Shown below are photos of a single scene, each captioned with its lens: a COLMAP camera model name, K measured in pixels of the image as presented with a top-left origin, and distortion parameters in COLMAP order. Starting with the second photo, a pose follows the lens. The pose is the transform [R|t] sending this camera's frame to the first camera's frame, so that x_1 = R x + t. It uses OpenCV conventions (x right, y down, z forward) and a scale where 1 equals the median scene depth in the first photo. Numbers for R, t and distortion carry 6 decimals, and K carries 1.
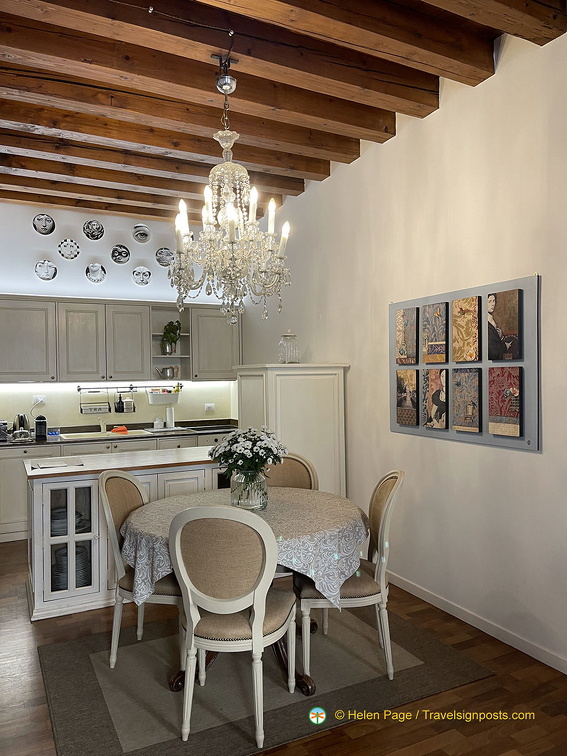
lens RADIAL K [[572.1, 0, 286.6], [0, 572.1, 379.1], [0, 0, 1]] dist [0.053518, -0.035561]
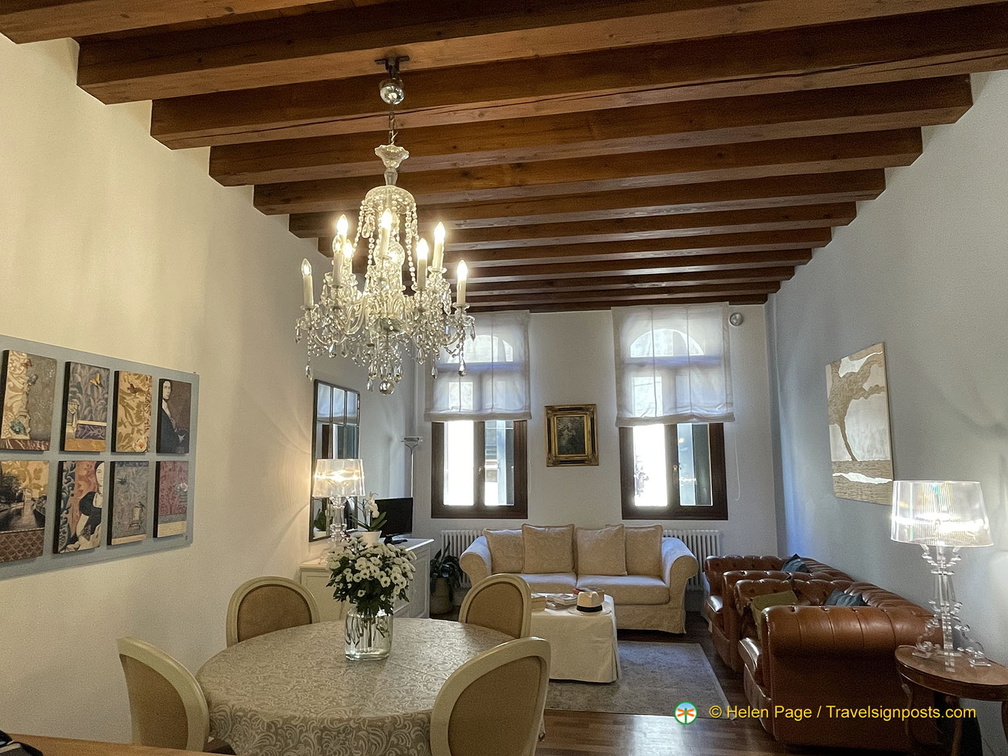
lens RADIAL K [[641.3, 0, 508.6], [0, 641.3, 380.7], [0, 0, 1]] dist [0.011443, -0.011232]
pose [[-0.794319, 0.098074, 0.599532, -0.645244], [0.022498, 0.990955, -0.132297, 0.000078], [-0.607084, -0.091598, -0.789341, 1.401766]]
